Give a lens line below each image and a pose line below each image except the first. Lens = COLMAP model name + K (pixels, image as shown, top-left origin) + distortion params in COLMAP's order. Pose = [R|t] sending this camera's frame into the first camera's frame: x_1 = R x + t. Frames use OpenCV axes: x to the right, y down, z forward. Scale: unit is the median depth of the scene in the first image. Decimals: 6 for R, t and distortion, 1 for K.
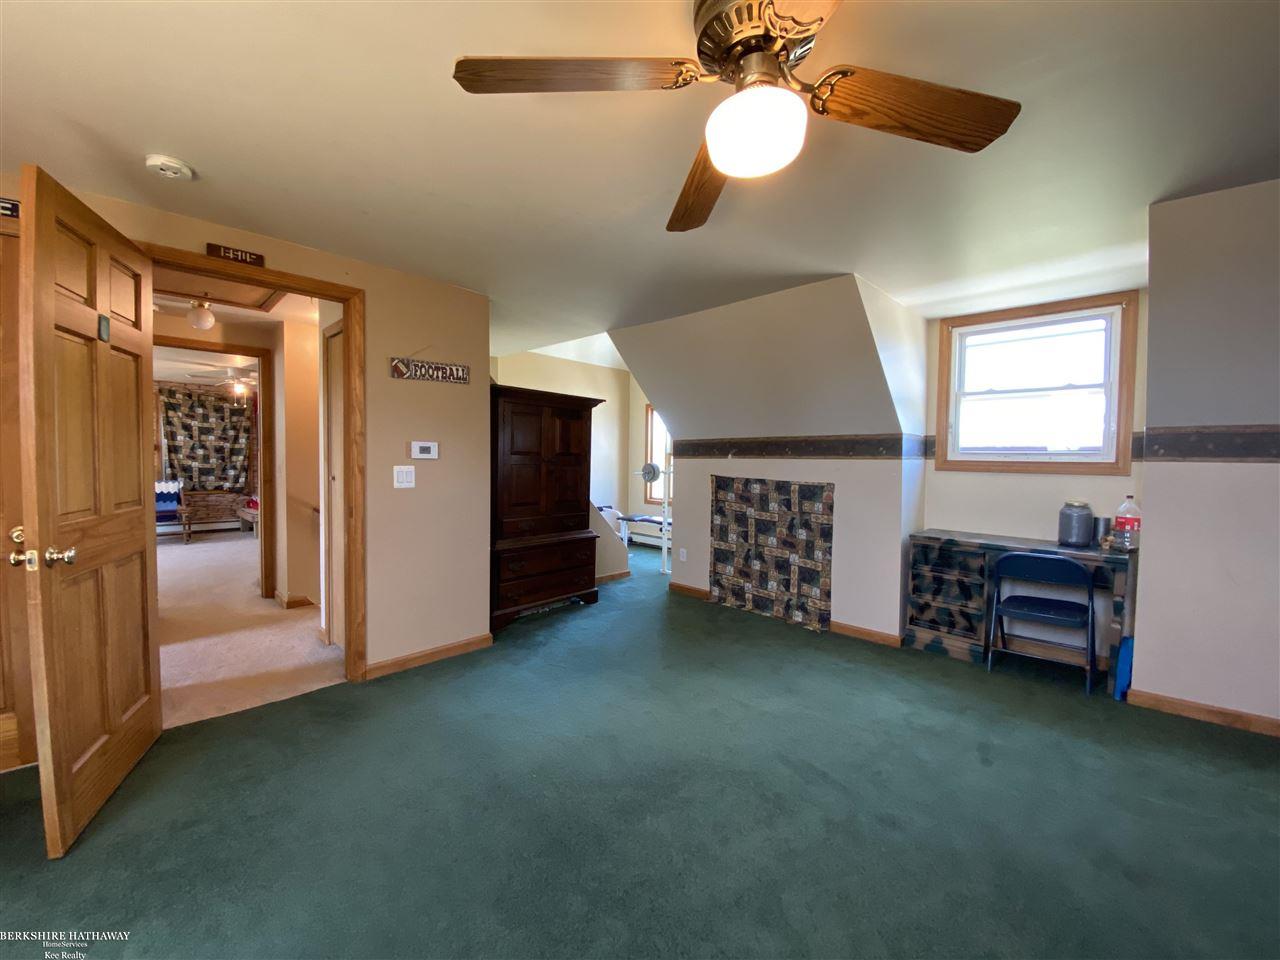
lens RADIAL K [[516.9, 0, 640.0], [0, 516.9, 480.0], [0, 0, 1]] dist [-0.014867, -0.000090]
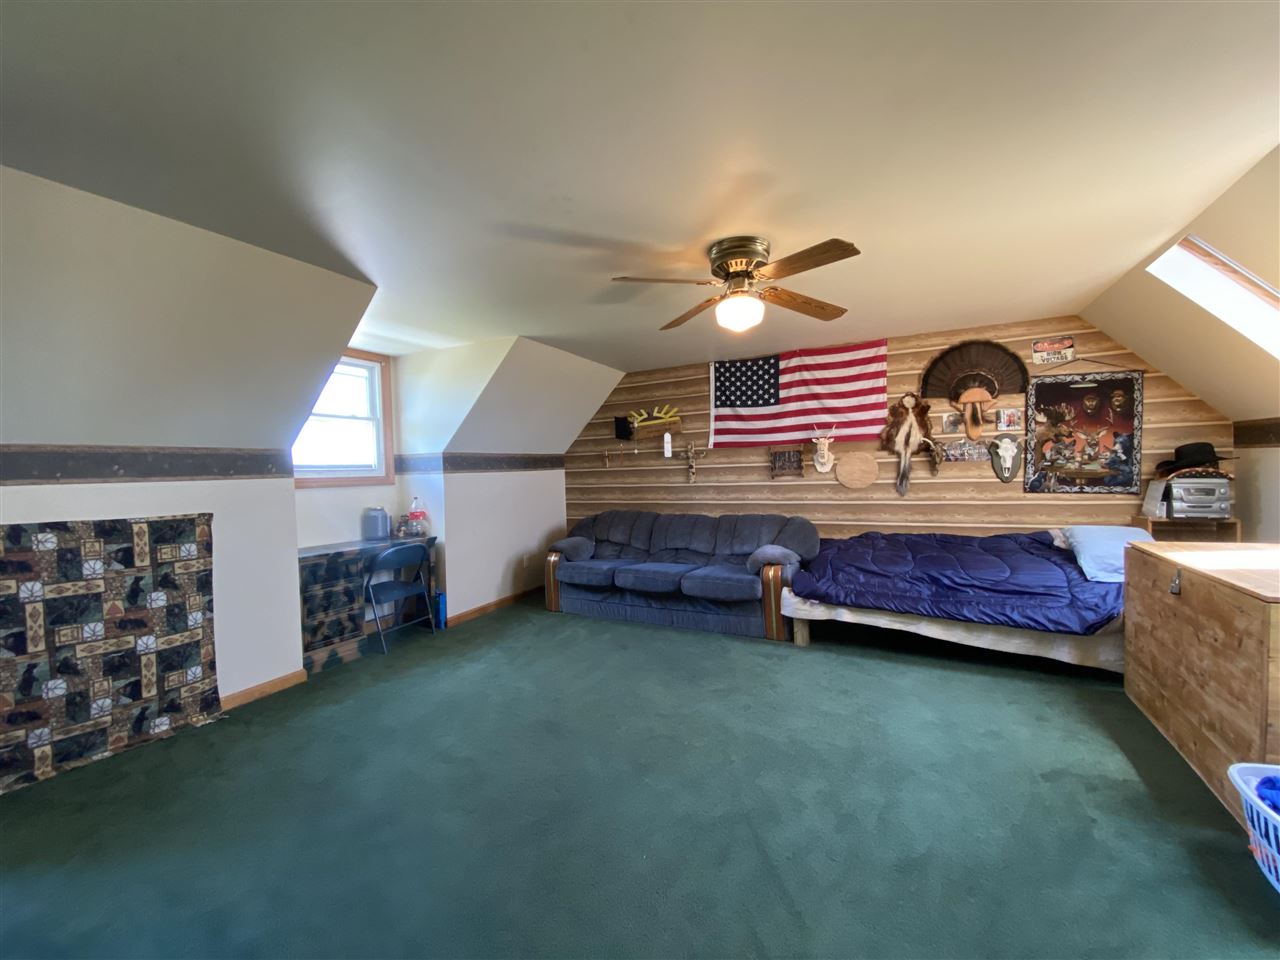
lens RADIAL K [[516.9, 0, 640.0], [0, 516.9, 480.0], [0, 0, 1]] dist [-0.014867, -0.000090]
pose [[-0.323372, -0.023420, 0.945982, -0.513016], [0.062472, 0.996984, 0.046038, -0.036093], [-0.944207, 0.073985, -0.320934, 0.648530]]
